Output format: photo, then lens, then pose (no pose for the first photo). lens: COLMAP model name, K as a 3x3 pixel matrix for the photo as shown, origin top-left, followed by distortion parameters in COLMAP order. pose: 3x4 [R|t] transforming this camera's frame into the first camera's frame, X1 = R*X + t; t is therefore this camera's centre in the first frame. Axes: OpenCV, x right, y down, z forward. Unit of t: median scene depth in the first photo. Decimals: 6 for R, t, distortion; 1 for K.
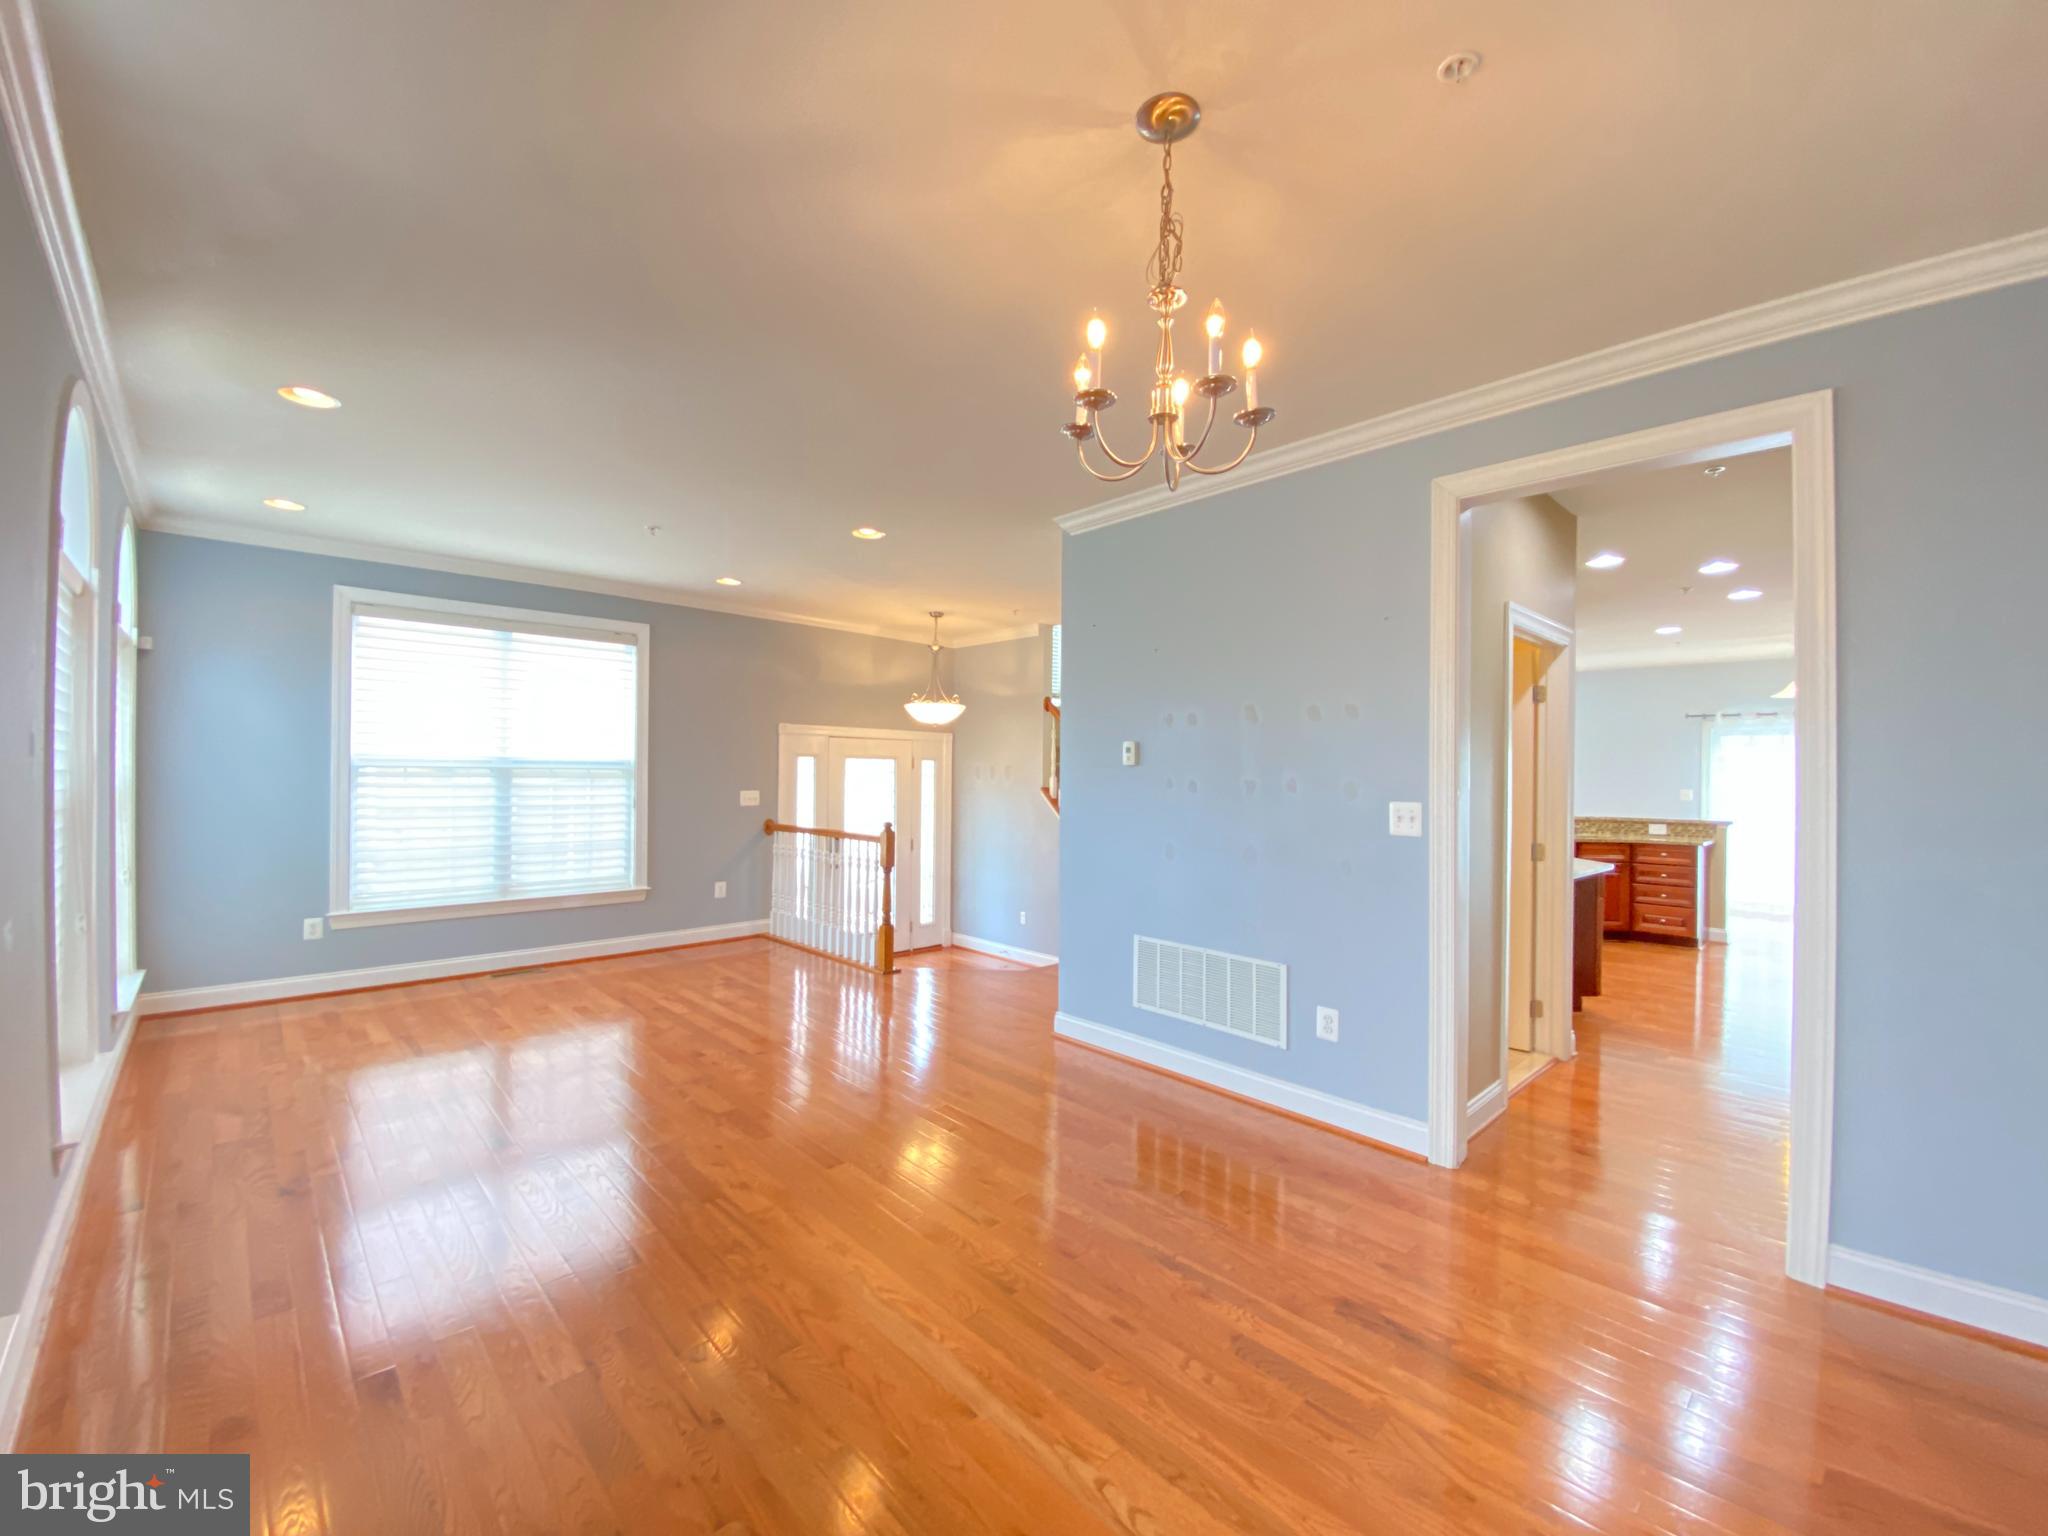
lens RADIAL K [[830.3, 0, 1010.5], [0, 830.3, 773.1], [0, 0, 1]] dist [-0.016827, -0.002705]
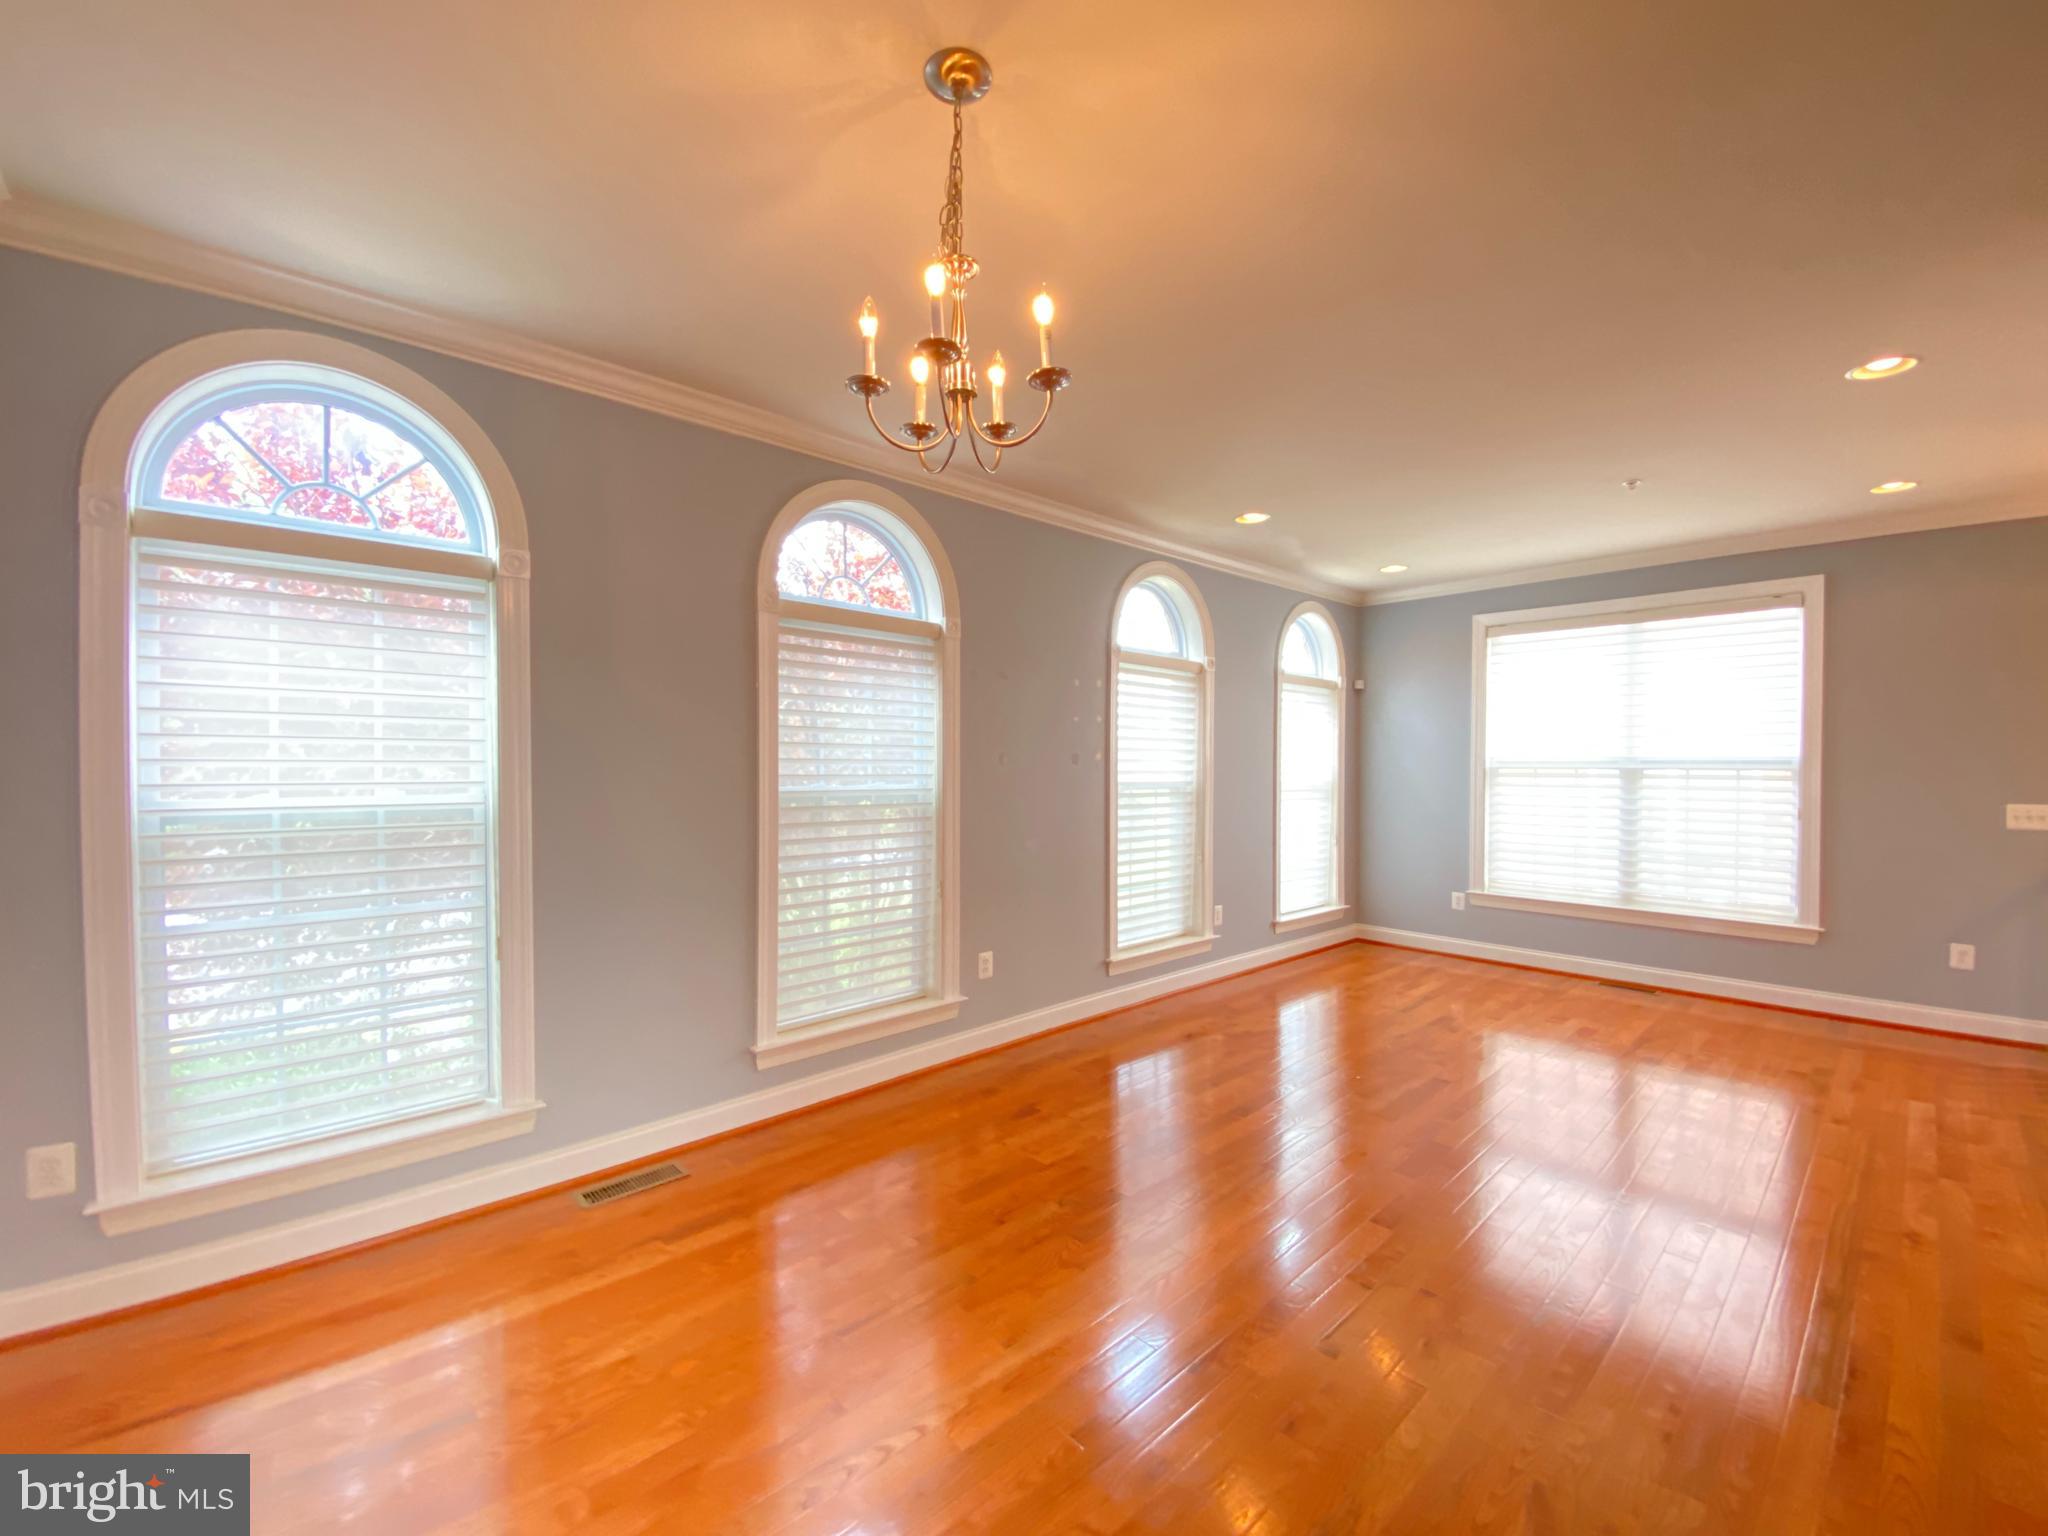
lens RADIAL K [[830.3, 0, 1027.8], [0, 830.3, 765.4], [0, 0, 1]] dist [-0.016827, -0.002705]
pose [[-0.031584, -0.010503, -0.999446, 0.354839], [-0.005446, 0.999932, -0.010336, 0.004078], [0.999486, 0.005117, -0.031639, 0.349827]]
